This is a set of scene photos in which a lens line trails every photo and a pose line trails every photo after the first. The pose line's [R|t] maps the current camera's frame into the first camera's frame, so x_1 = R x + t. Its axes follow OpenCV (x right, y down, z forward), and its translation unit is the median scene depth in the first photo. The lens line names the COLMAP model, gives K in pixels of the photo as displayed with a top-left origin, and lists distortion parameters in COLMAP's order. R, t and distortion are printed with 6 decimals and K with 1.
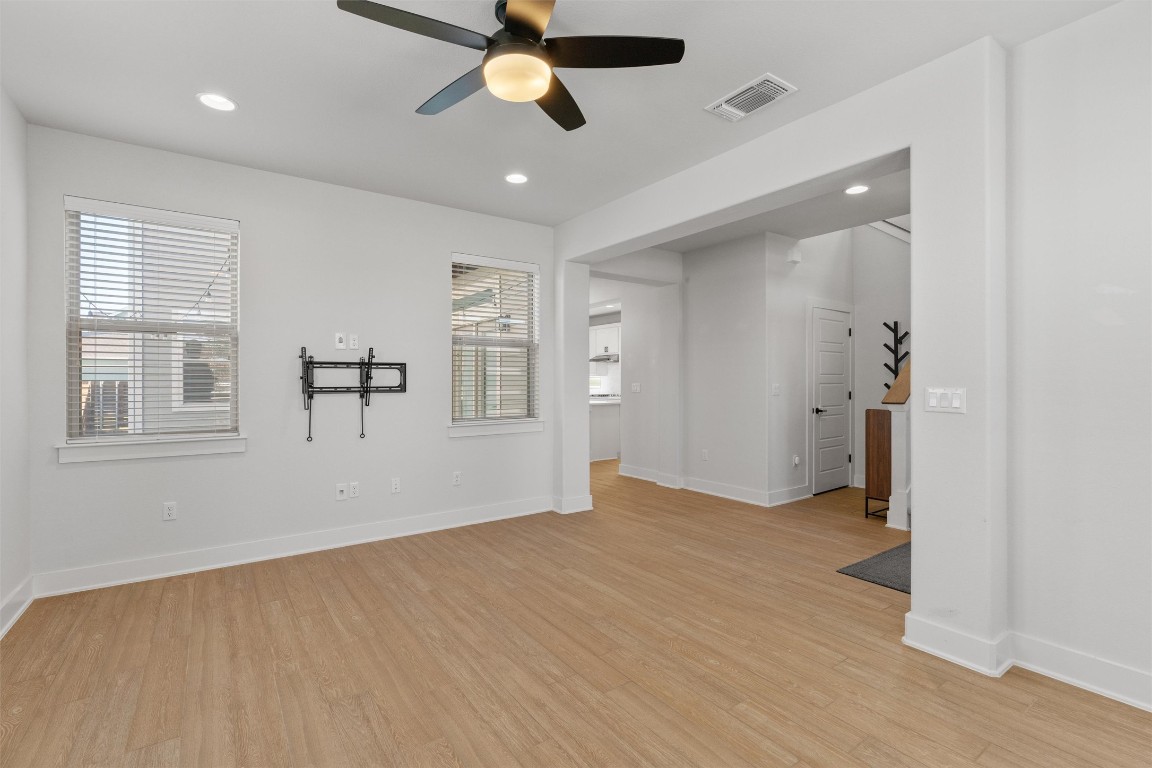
lens RADIAL K [[520.4, 0, 579.4], [0, 520.4, 383.0], [0, 0, 1]] dist [-0.020479, -0.000438]
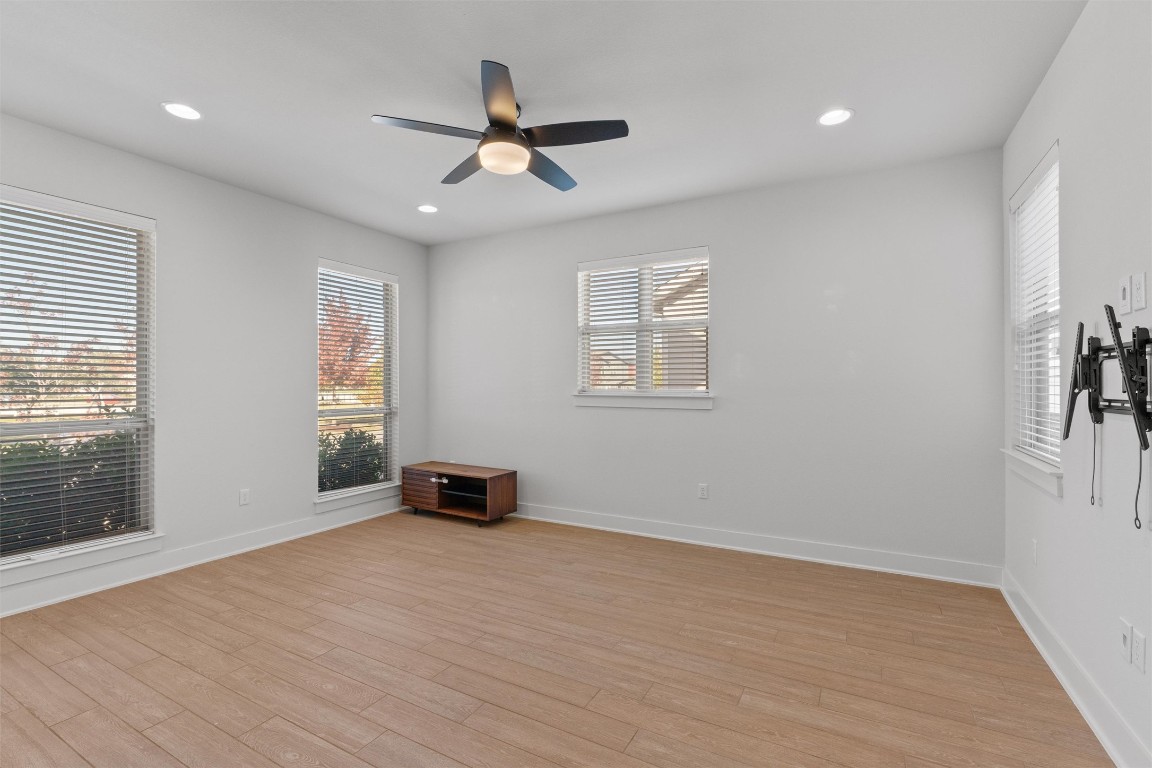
lens RADIAL K [[520.4, 0, 579.4], [0, 520.4, 383.0], [0, 0, 1]] dist [-0.020479, -0.000438]
pose [[-0.902739, -0.000920, -0.430188, 0.223423], [-0.000061, 0.999998, -0.002012, -0.008684], [0.430189, -0.001791, -0.902737, 1.819881]]
